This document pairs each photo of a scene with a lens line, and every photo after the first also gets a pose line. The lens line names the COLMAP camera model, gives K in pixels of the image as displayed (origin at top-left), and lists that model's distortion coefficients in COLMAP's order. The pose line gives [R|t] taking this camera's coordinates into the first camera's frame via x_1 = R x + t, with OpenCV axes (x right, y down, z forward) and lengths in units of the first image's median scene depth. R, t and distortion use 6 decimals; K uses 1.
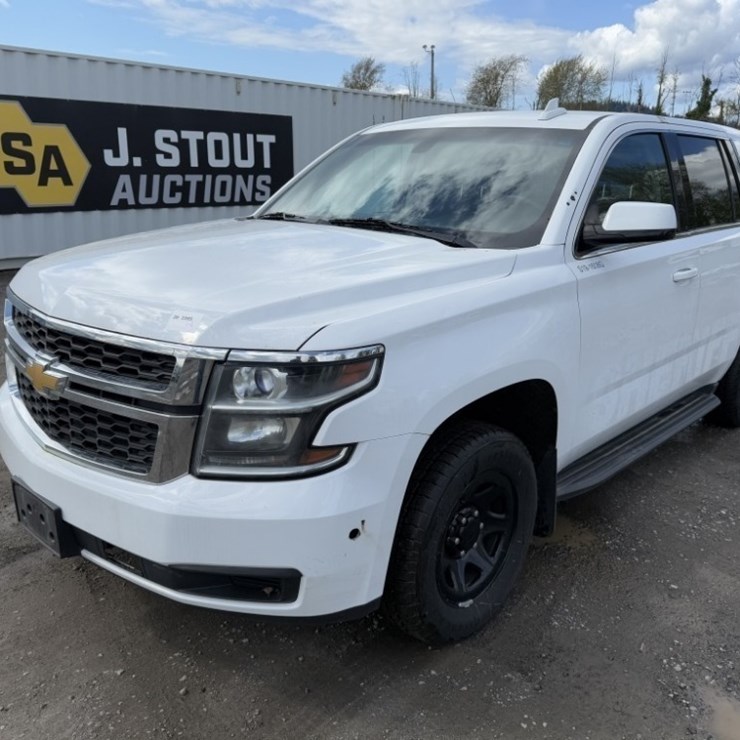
lens RADIAL K [[723.4, 0, 370.0], [0, 723.4, 370.0], [0, 0, 1]] dist [0.003992, 0.023244]
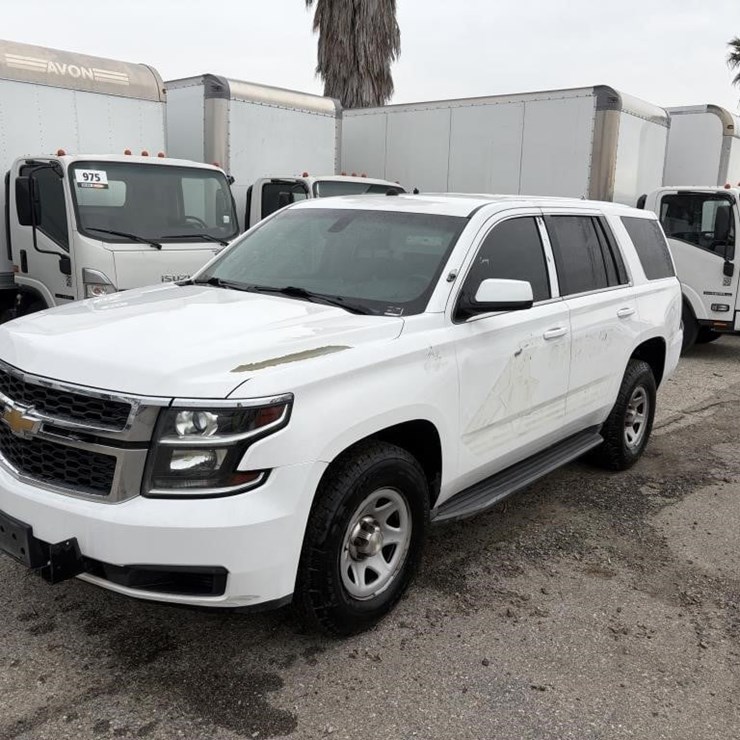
lens RADIAL K [[748.3, 0, 370.0], [0, 748.3, 370.0], [0, 0, 1]] dist [0.023239, -0.007143]
pose [[0.998171, -0.006058, 0.060145, 0.075814], [0.009885, 0.997931, -0.063534, 0.010255], [-0.059636, 0.064012, 0.996166, -0.357127]]
